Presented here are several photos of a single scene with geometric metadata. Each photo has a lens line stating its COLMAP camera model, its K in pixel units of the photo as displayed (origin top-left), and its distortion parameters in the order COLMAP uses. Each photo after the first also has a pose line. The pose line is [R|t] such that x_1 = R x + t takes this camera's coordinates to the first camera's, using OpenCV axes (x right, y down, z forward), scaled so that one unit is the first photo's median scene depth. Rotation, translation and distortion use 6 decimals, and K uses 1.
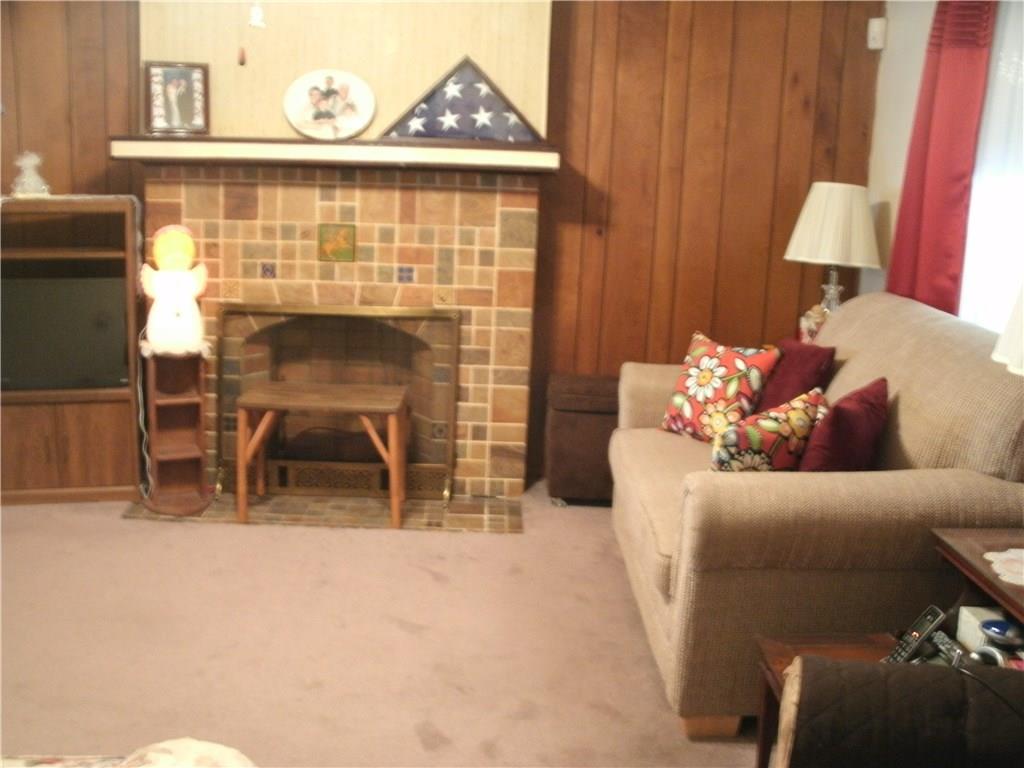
lens RADIAL K [[1044.4, 0, 512.0], [0, 1044.4, 384.0], [0, 0, 1]] dist [-0.279506, 0.350300]
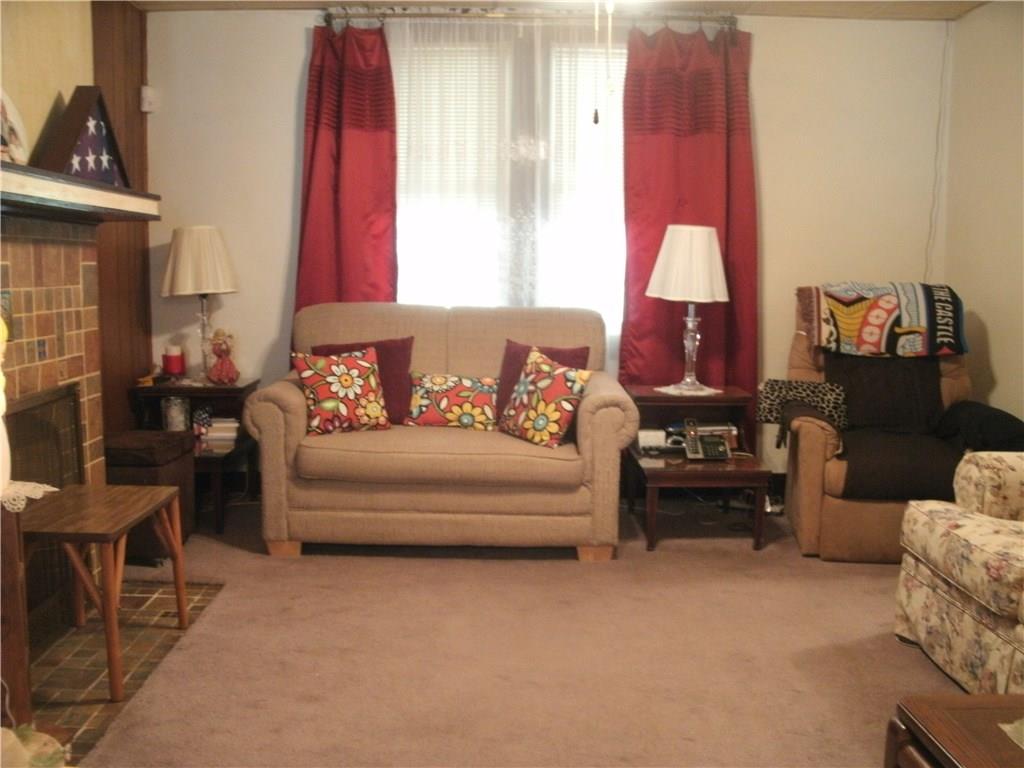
lens RADIAL K [[1044.4, 0, 512.0], [0, 1044.4, 384.0], [0, 0, 1]] dist [-0.279506, 0.350300]
pose [[0.029210, -0.149493, 0.988331, -1.019456], [0.208863, 0.967840, 0.140221, -0.132482], [-0.977509, 0.202330, 0.059494, 0.717487]]
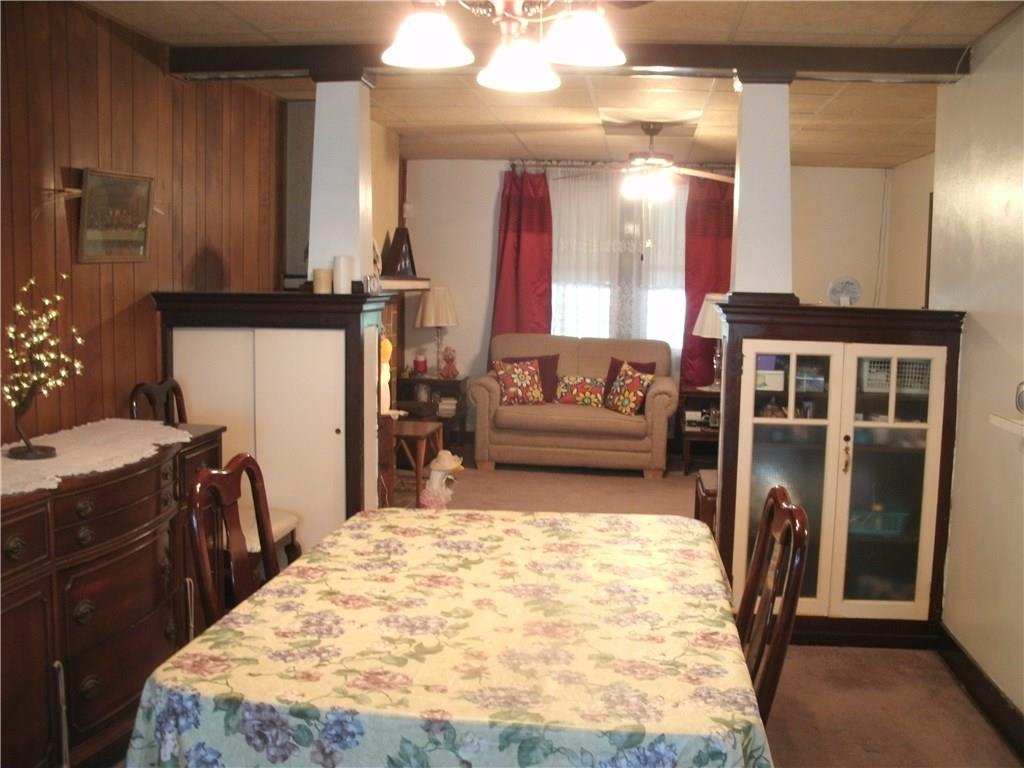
lens RADIAL K [[1044.4, 0, 512.0], [0, 1044.4, 384.0], [0, 0, 1]] dist [-0.279506, 0.350300]
pose [[0.176019, -0.131016, 0.975629, -2.030415], [0.196539, 0.975826, 0.095584, -0.211526], [-0.964567, 0.174925, 0.197513, 0.556689]]
